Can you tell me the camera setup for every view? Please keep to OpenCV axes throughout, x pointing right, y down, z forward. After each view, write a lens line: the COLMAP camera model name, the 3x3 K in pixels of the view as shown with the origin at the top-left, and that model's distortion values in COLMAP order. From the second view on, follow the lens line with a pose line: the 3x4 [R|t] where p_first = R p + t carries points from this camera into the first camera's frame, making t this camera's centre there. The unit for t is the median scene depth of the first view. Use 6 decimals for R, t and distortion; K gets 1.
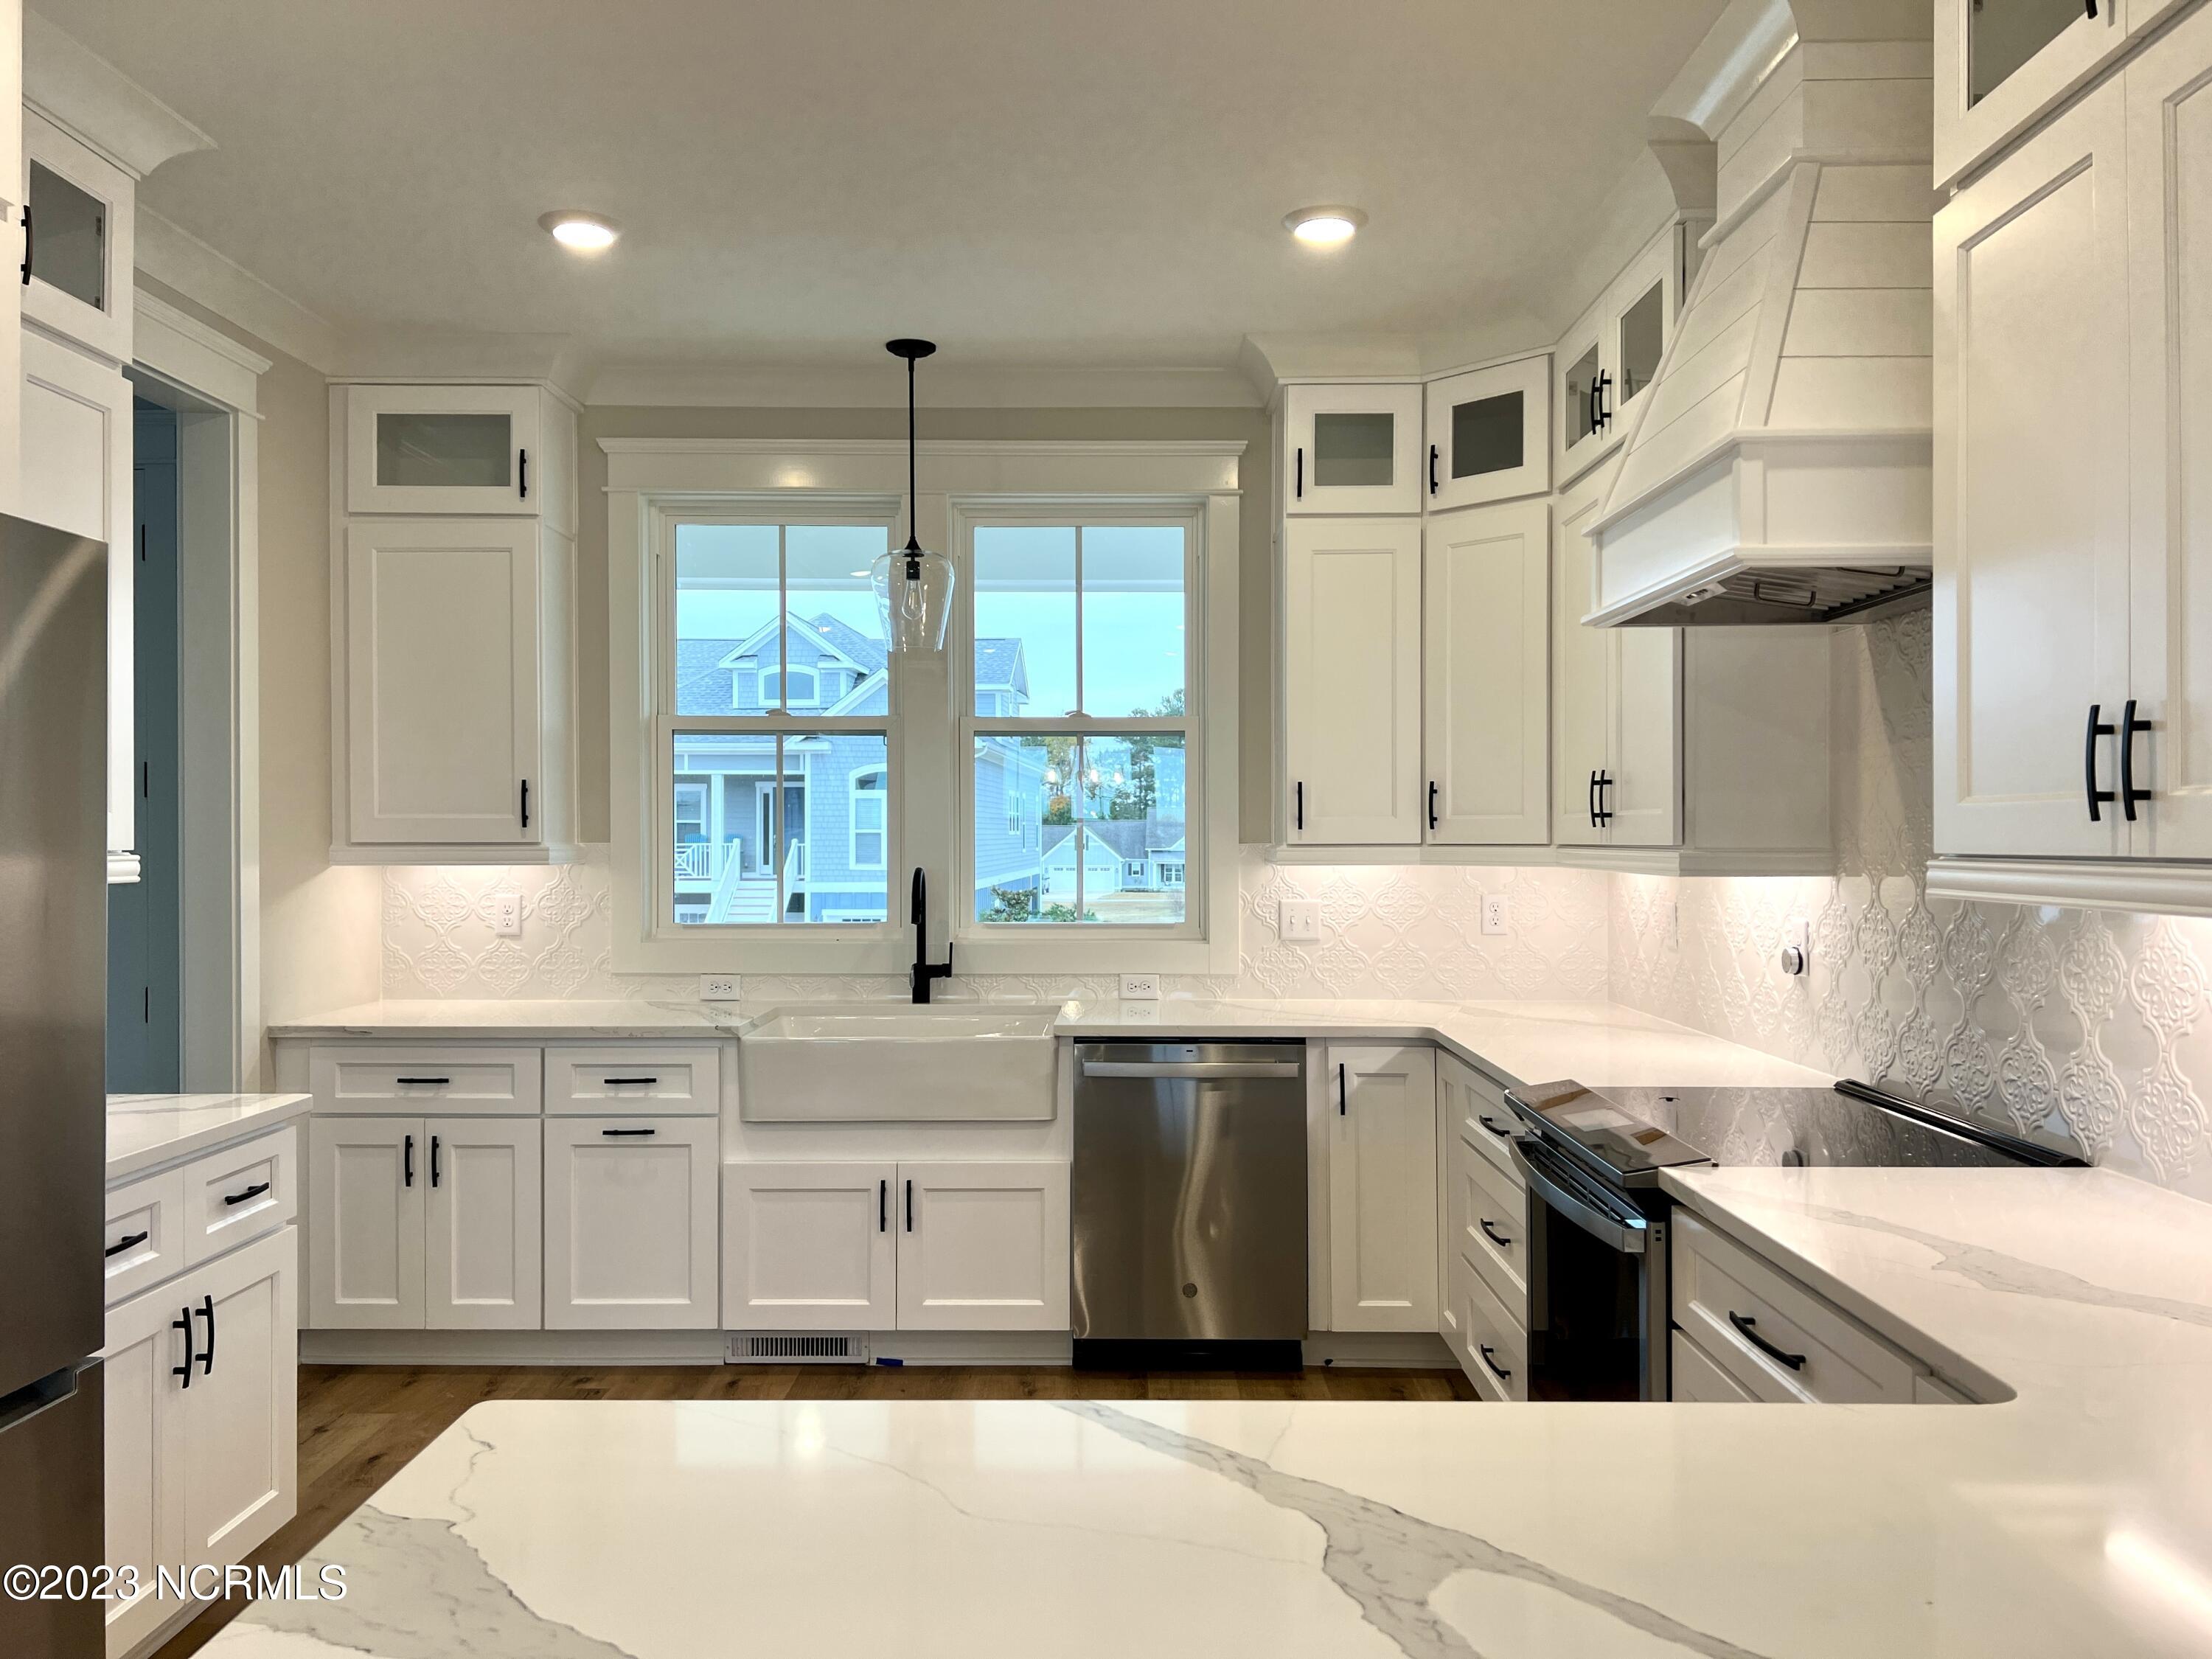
lens RADIAL K [[1666.2, 0, 1094.7], [0, 1666.2, 836.4], [0, 0, 1]] dist [0.045264, -0.050858]
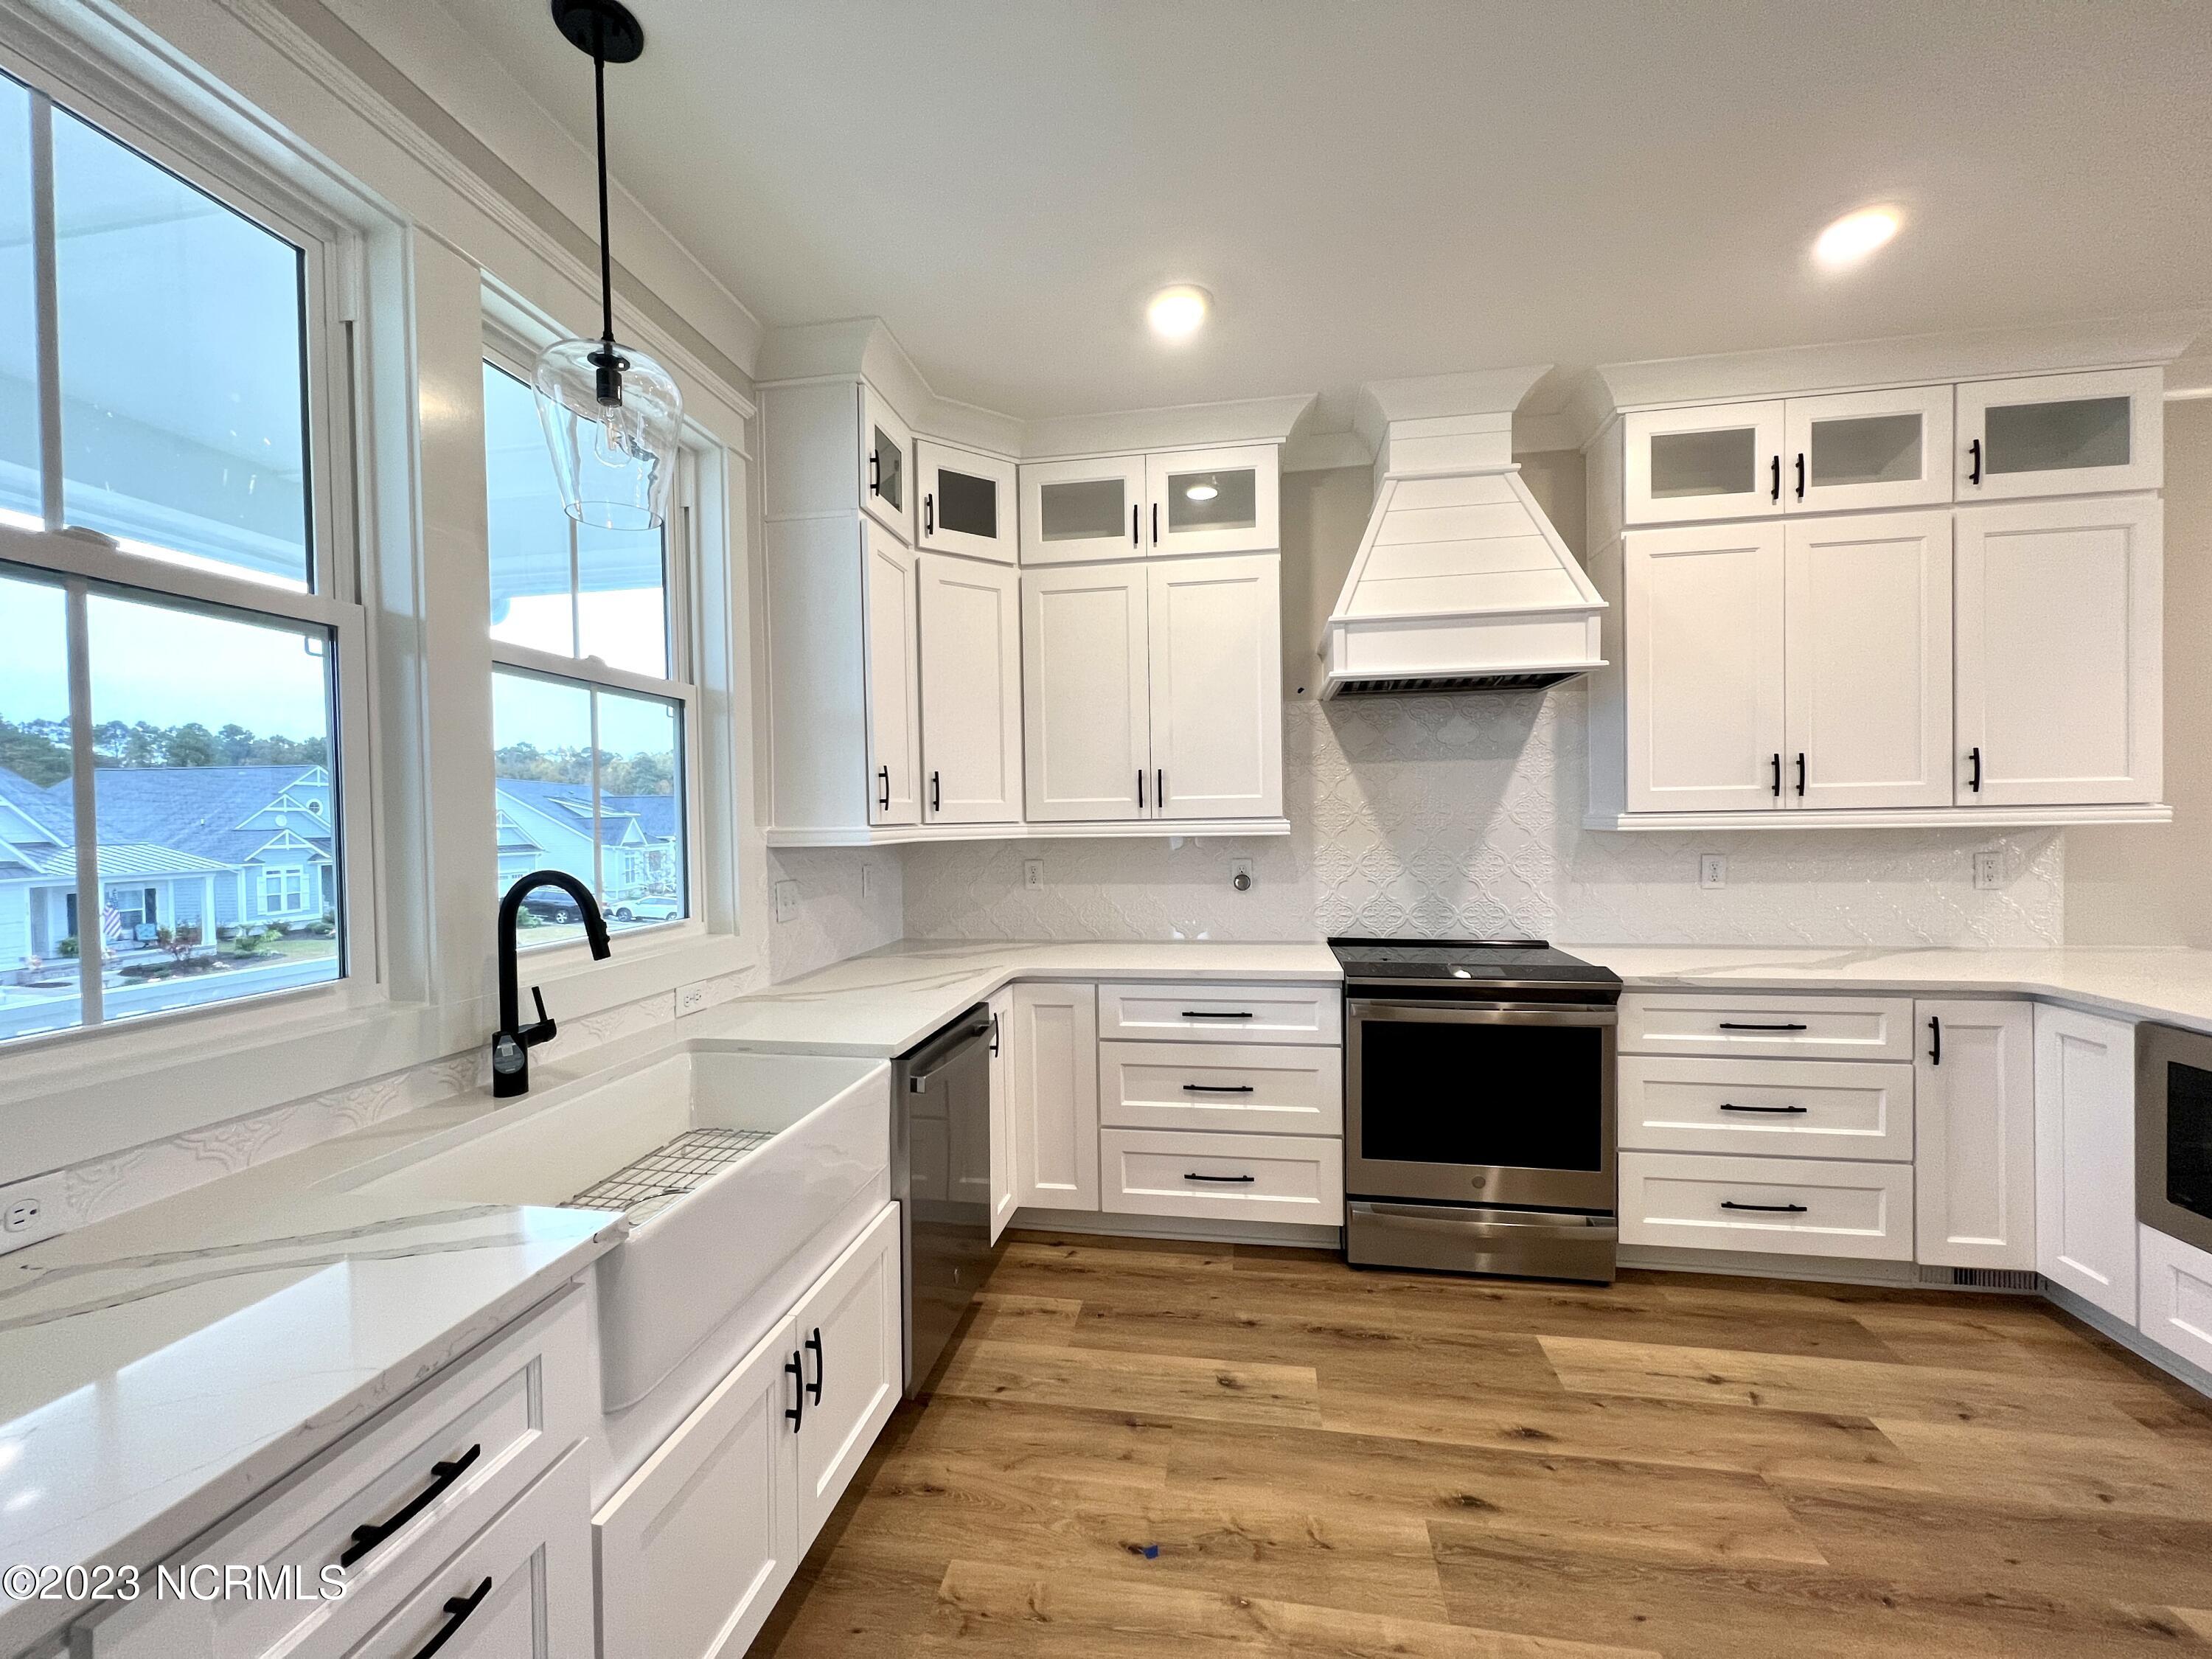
lens RADIAL K [[886.0, 0, 1093.5], [0, 886.0, 831.8], [0, 0, 1]] dist [-0.003718, 0.000751]
pose [[0.154636, -0.016356, 0.987836, -0.439679], [0.017727, 0.999748, 0.013779, 0.003614], [-0.987812, 0.015381, 0.154887, 0.829069]]
